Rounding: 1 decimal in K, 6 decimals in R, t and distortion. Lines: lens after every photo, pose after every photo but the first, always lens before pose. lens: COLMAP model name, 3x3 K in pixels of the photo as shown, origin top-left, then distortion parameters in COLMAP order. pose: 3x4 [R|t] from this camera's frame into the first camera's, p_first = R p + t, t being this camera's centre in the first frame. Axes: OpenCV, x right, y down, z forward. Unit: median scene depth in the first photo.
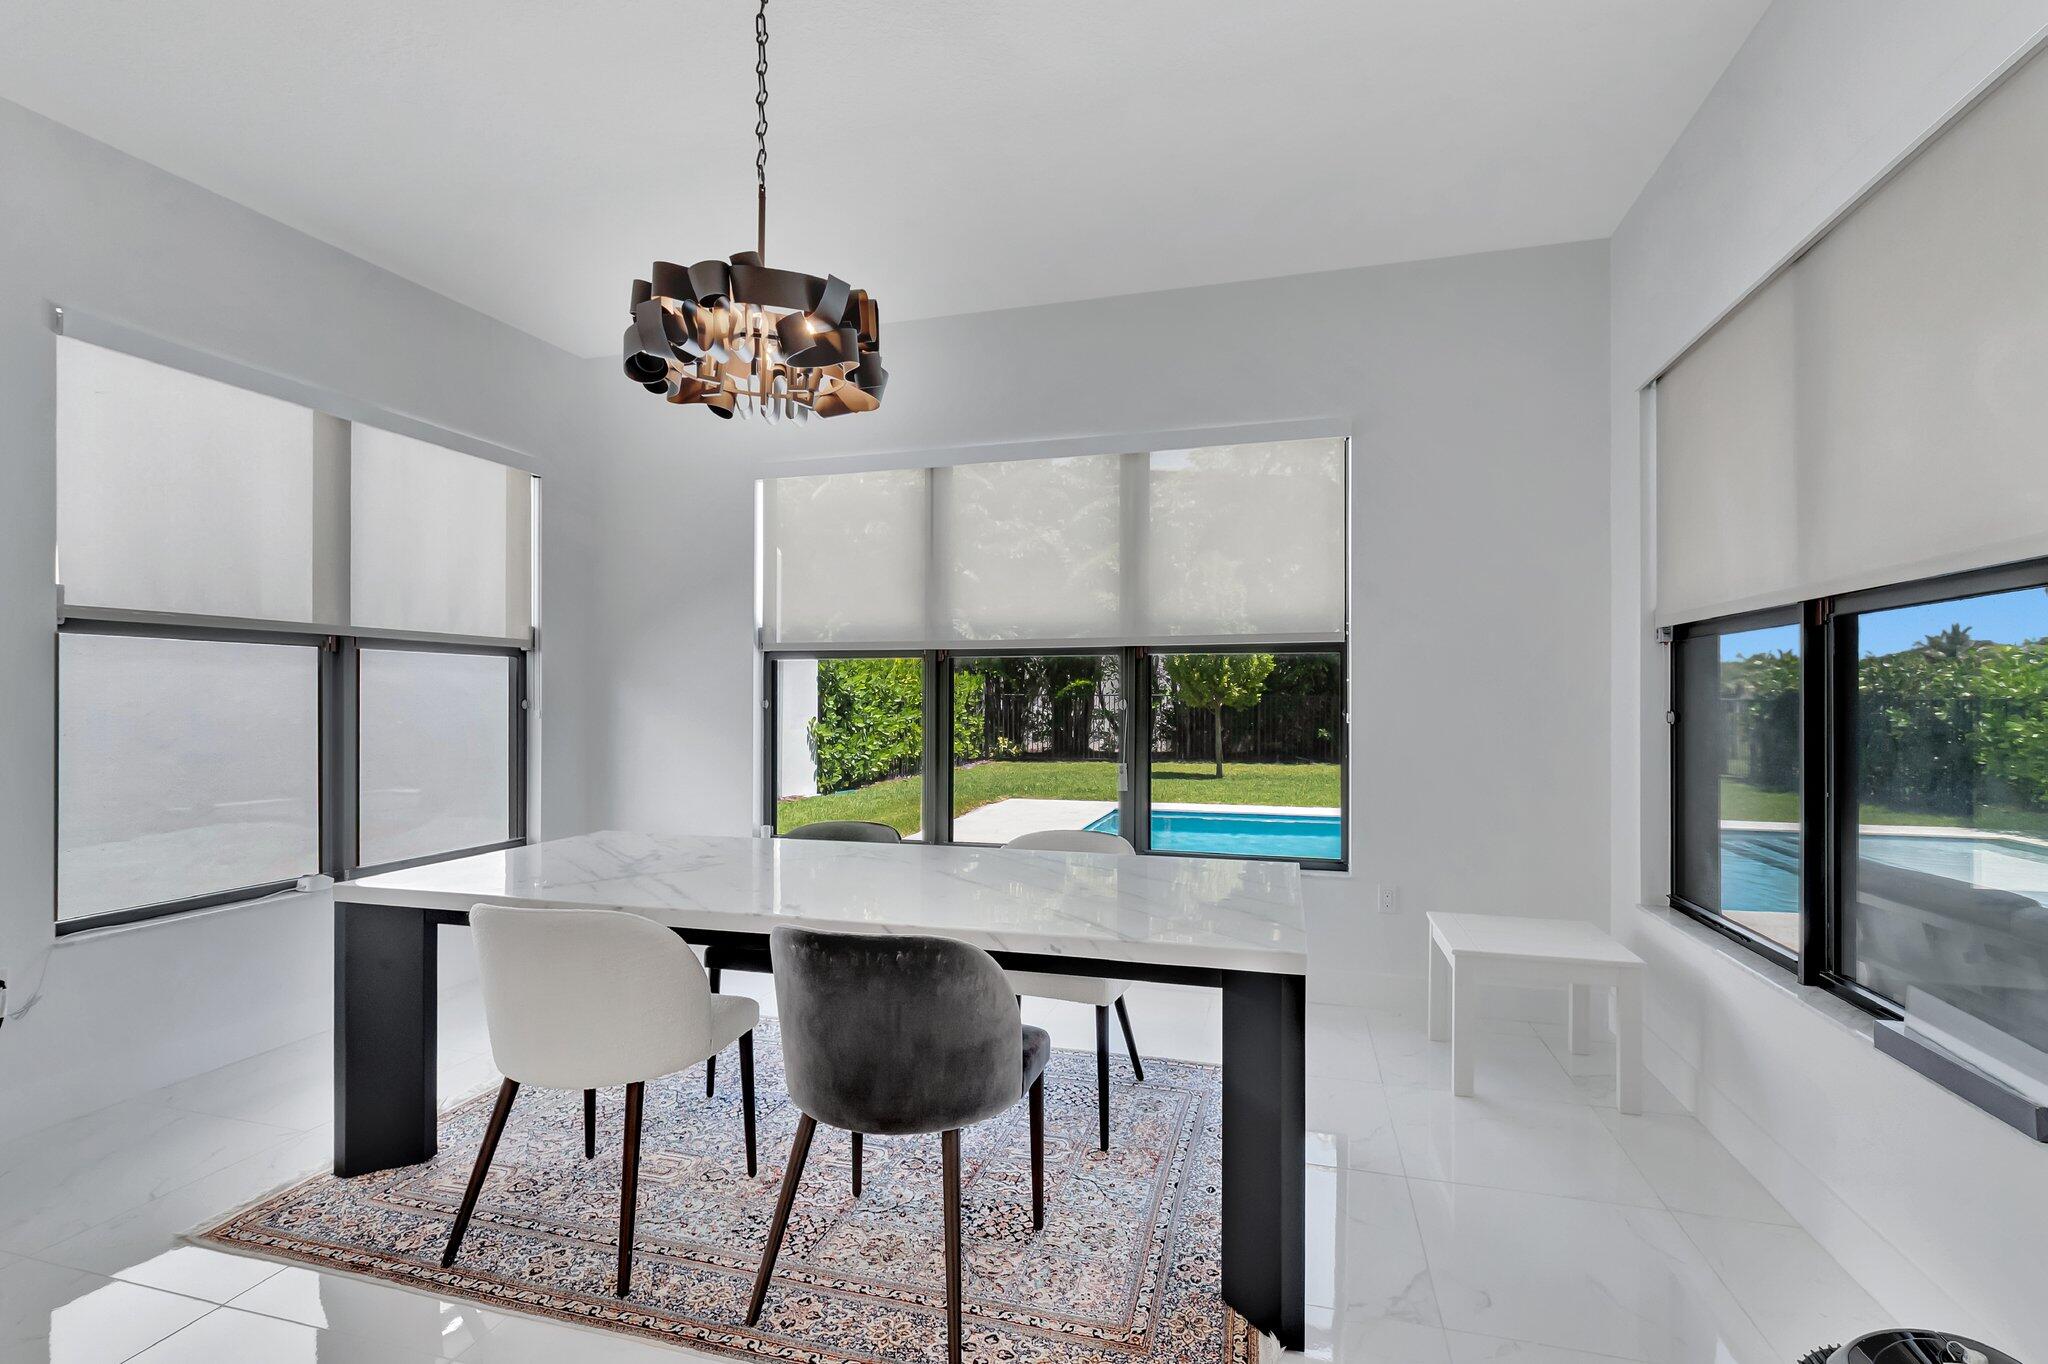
lens RADIAL K [[914.4, 0, 1030.8], [0, 914.4, 687.5], [0, 0, 1]] dist [-0.001969, -0.000516]
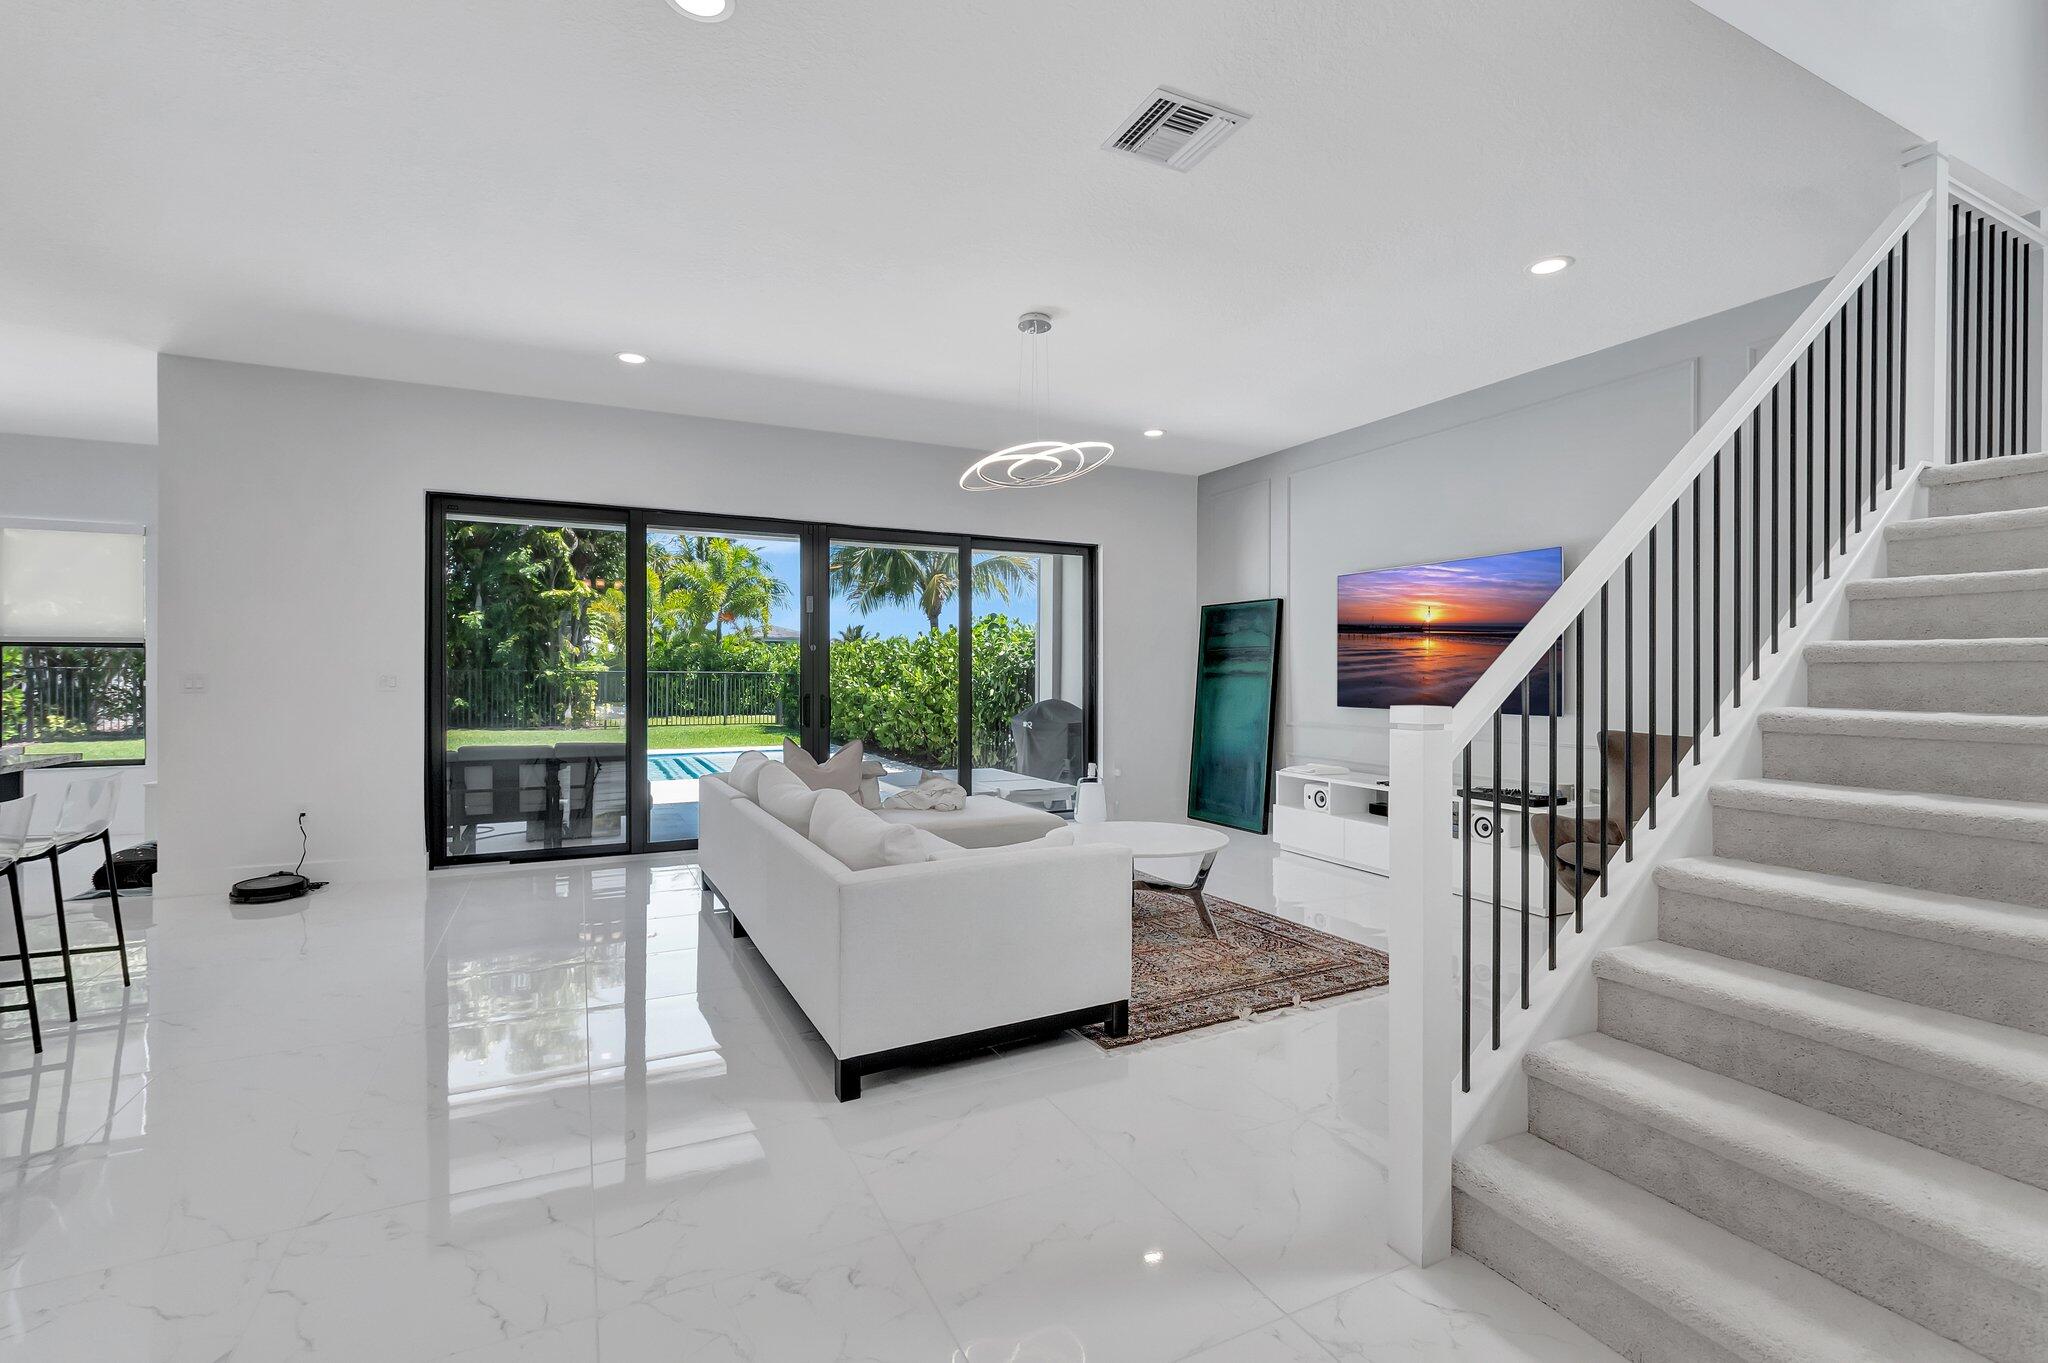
lens RADIAL K [[914.4, 0, 1030.8], [0, 914.4, 687.0], [0, 0, 1]] dist [-0.001969, -0.000516]
pose [[0.751449, -0.011251, 0.659696, 0.128579], [-0.007738, 0.999636, 0.025862, -0.005534], [-0.659746, -0.024538, 0.751088, -0.393482]]
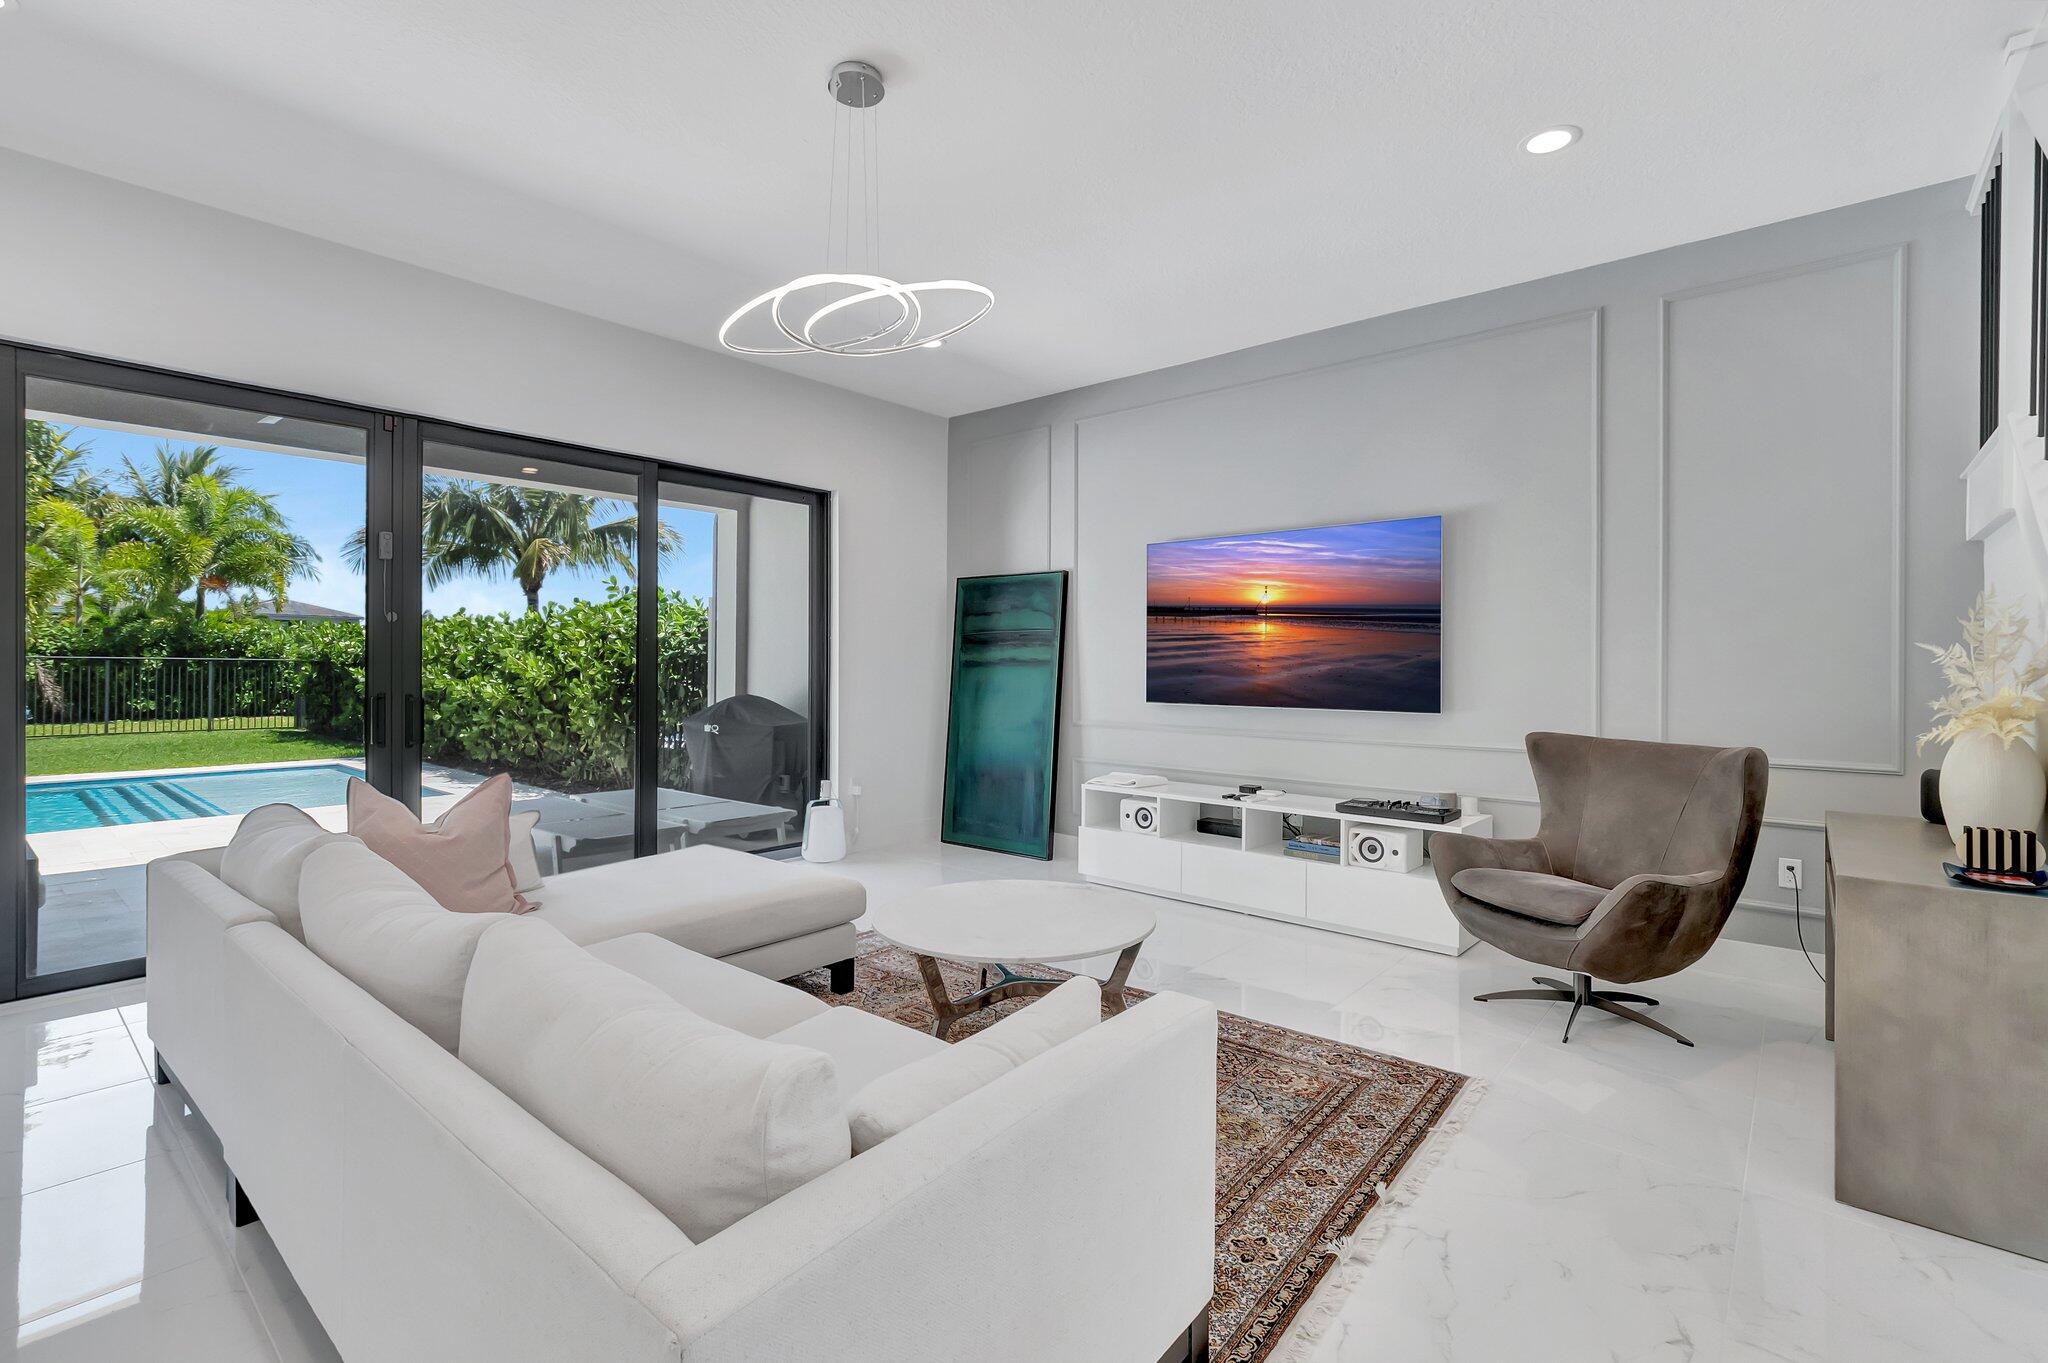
lens RADIAL K [[928.0, 0, 1024.7], [0, 928.0, 666.0], [0, 0, 1]] dist [-0.001193, -0.004605]
pose [[0.435552, -0.003353, 0.900157, 0.176248], [-0.013897, 0.999849, 0.010448, -0.003420], [-0.900056, -0.017060, 0.435440, -0.279585]]
